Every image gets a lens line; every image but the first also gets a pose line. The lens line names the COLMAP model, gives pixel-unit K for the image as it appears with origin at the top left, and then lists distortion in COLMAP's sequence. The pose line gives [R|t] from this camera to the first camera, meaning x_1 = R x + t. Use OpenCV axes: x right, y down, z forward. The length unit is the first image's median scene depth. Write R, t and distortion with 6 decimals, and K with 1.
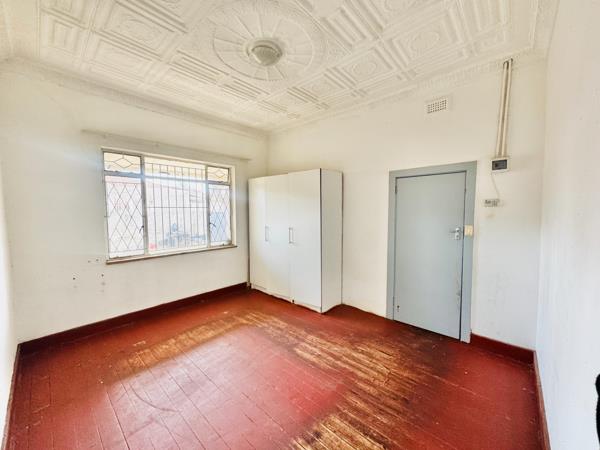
lens RADIAL K [[238.9, 0, 299.0], [0, 238.9, 226.7], [0, 0, 1]] dist [-0.004545, 0.000075]
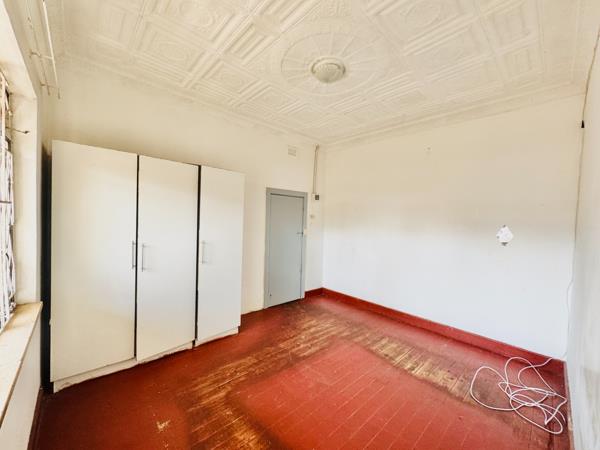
lens RADIAL K [[238.9, 0, 299.3], [0, 238.9, 226.9], [0, 0, 1]] dist [-0.004545, 0.000075]
pose [[0.082606, -0.016197, 0.996451, -0.976631], [0.042489, 0.999016, 0.012717, -0.043194], [-0.995676, 0.041288, 0.083213, 0.865247]]
